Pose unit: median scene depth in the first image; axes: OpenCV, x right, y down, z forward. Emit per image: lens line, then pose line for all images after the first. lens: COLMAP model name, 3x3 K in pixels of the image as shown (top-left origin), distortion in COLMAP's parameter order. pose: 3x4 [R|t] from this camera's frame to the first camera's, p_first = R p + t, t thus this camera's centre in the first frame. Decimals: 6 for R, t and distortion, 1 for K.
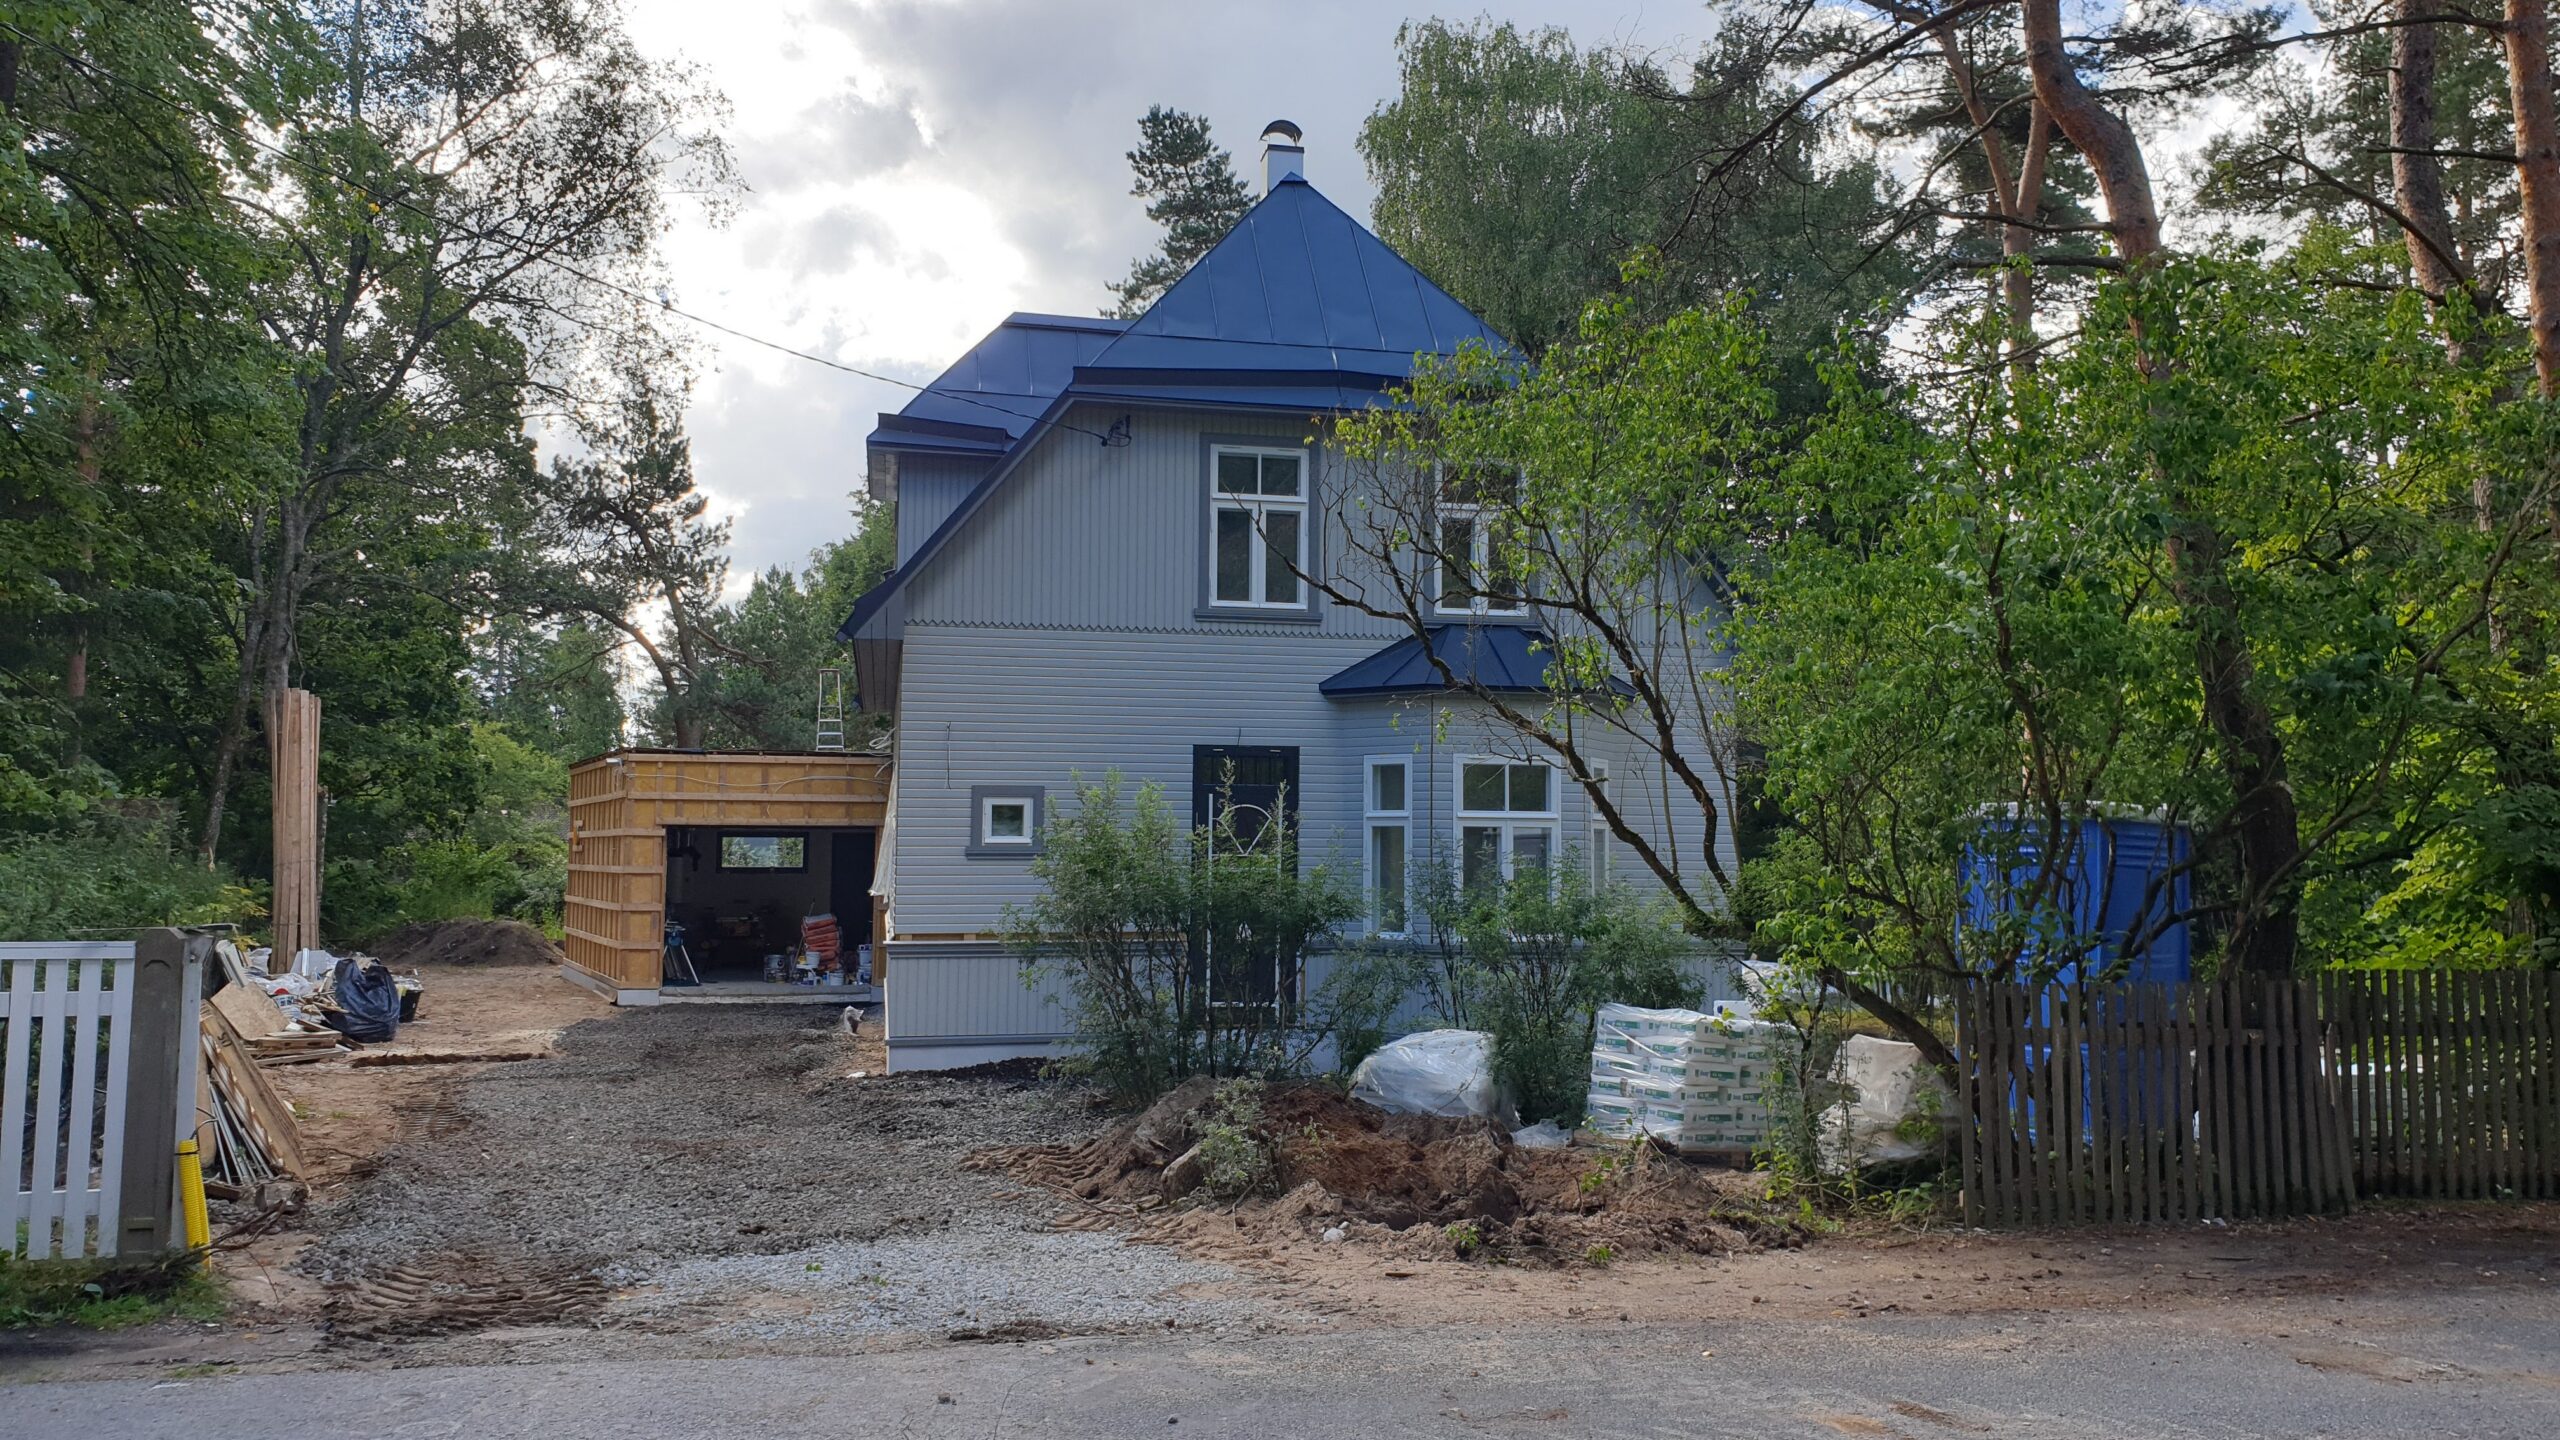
lens RADIAL K [[1901.2, 0, 1280.0], [0, 1901.2, 720.0], [0, 0, 1]] dist [0.149256, -0.000488]
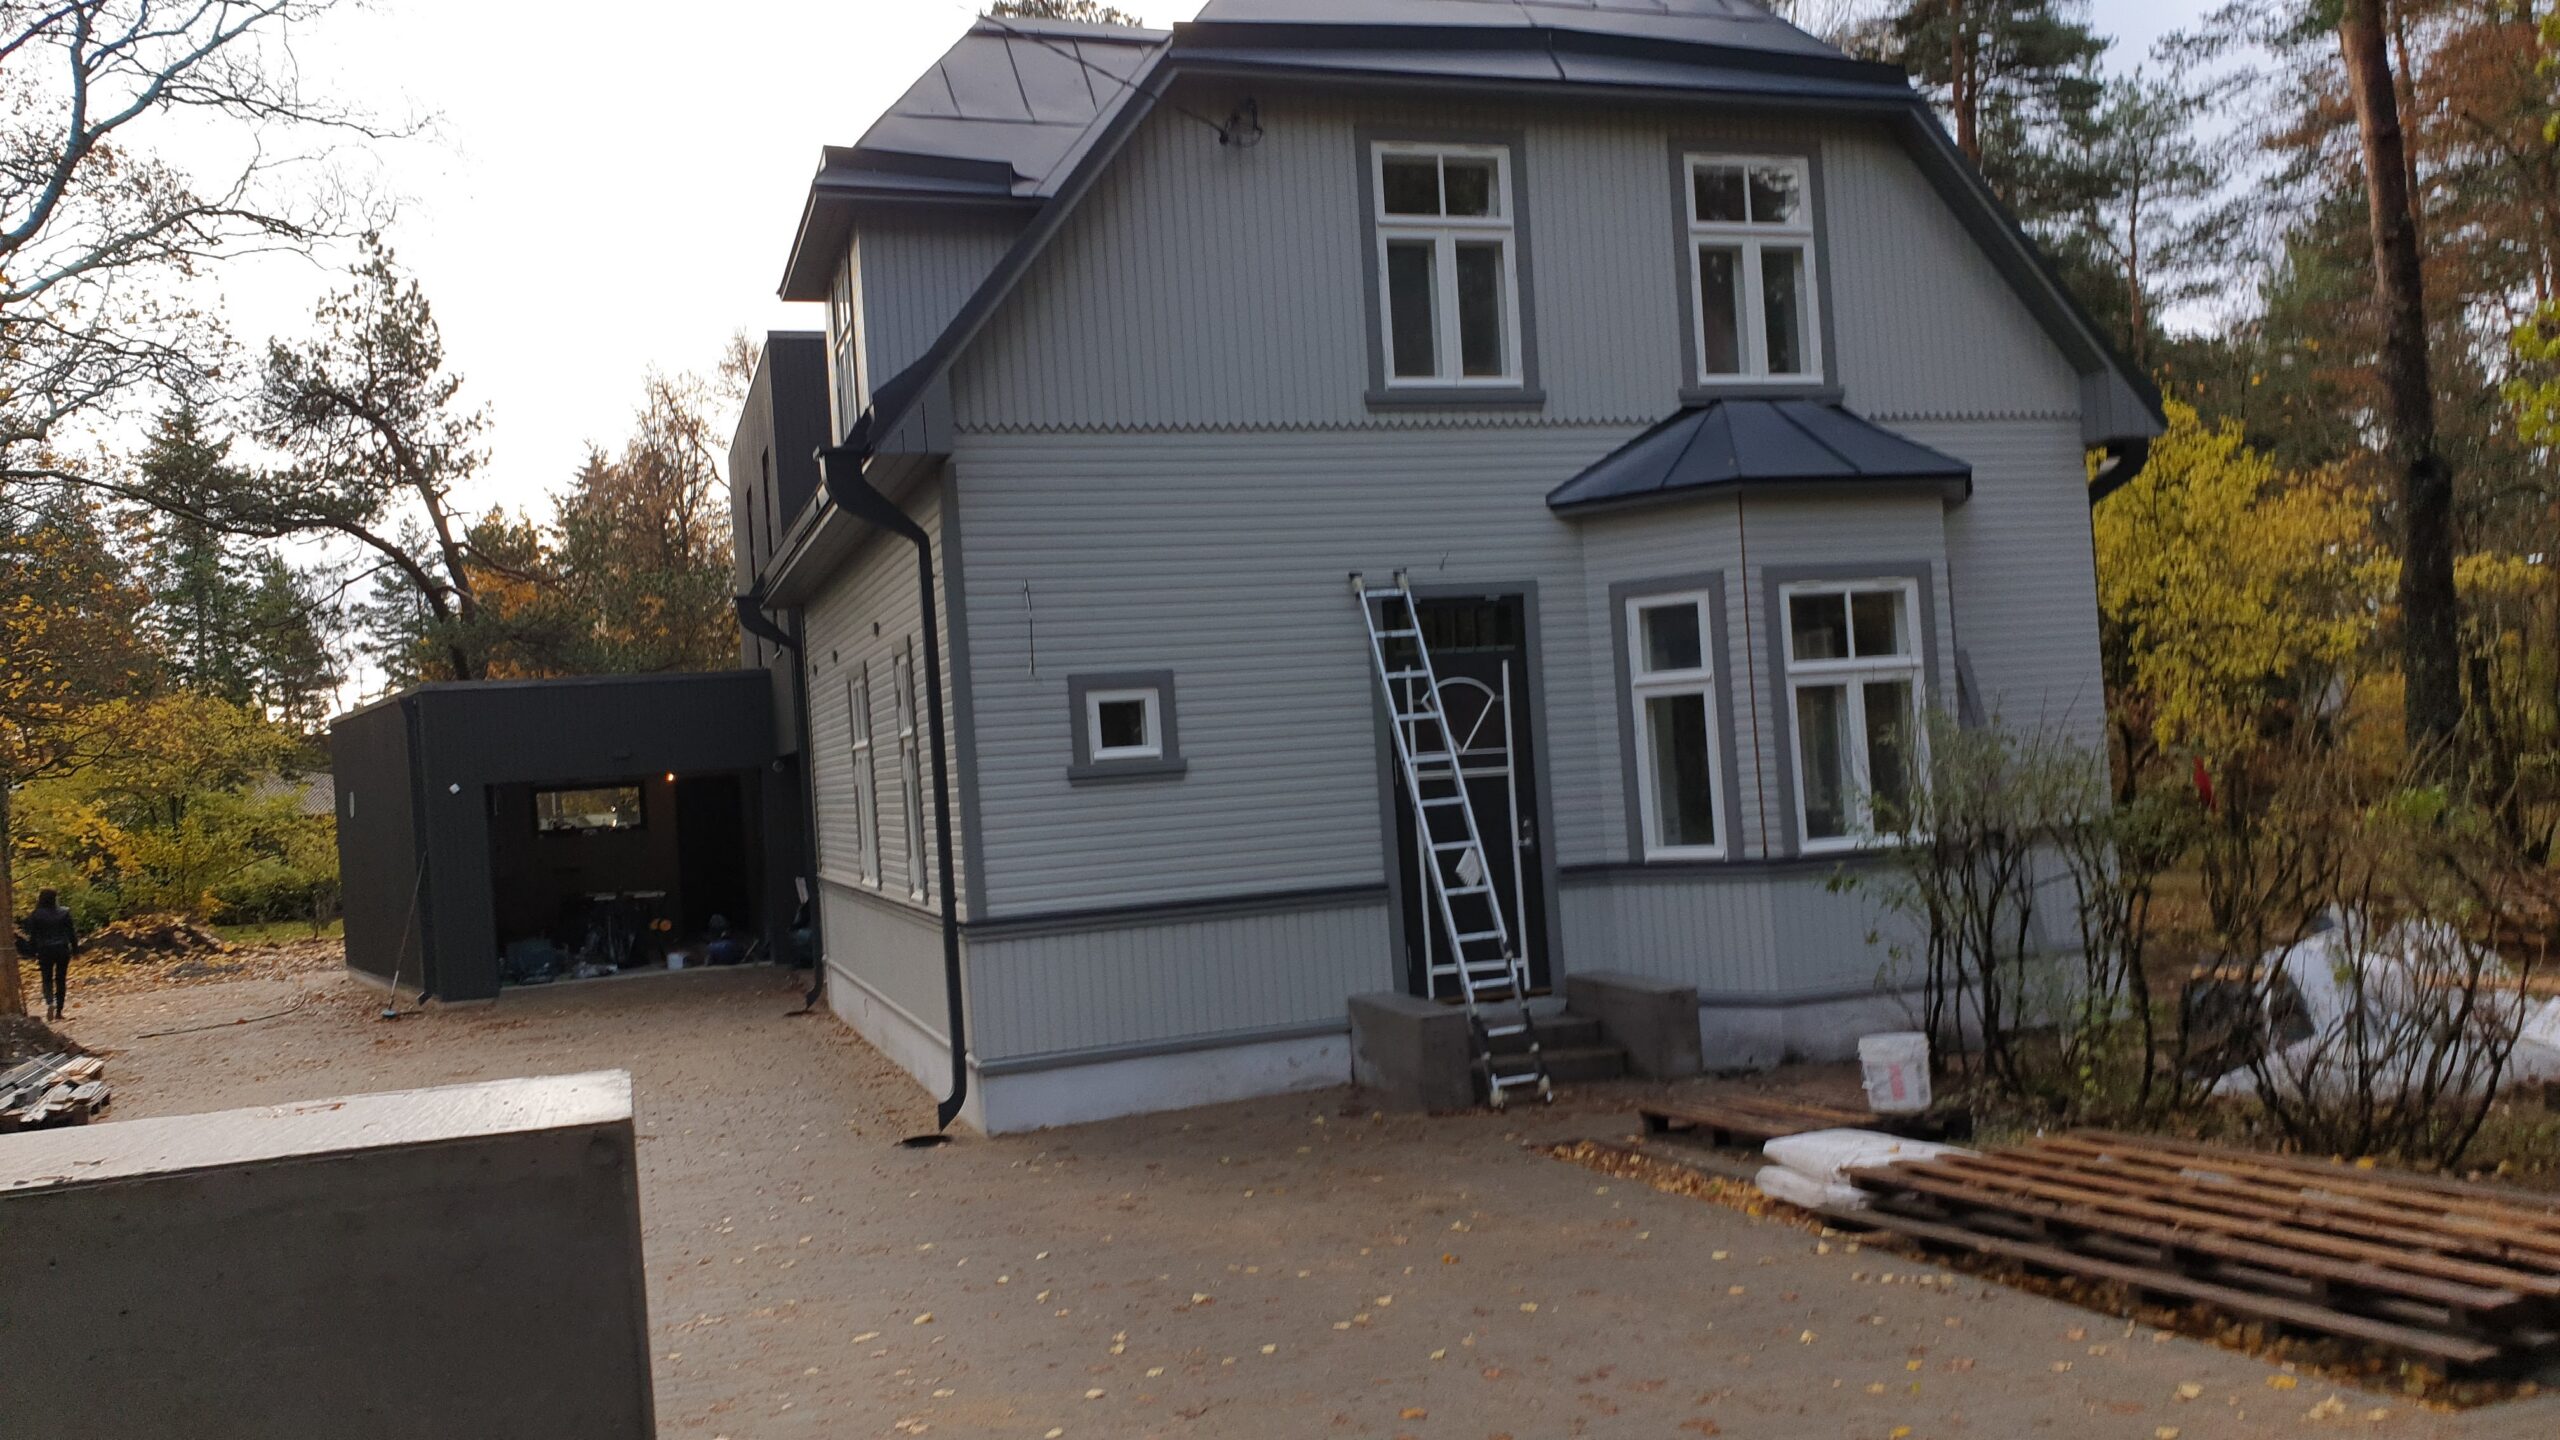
lens RADIAL K [[1938.6, 0, 1285.1], [0, 1938.6, 754.5], [0, 0, 1]] dist [0.048544, -0.000316]
pose [[0.989652, -0.073242, 0.123391, -0.165096], [0.065479, 0.995680, 0.065835, 0.021578], [-0.127680, -0.057074, 0.990172, 0.315357]]
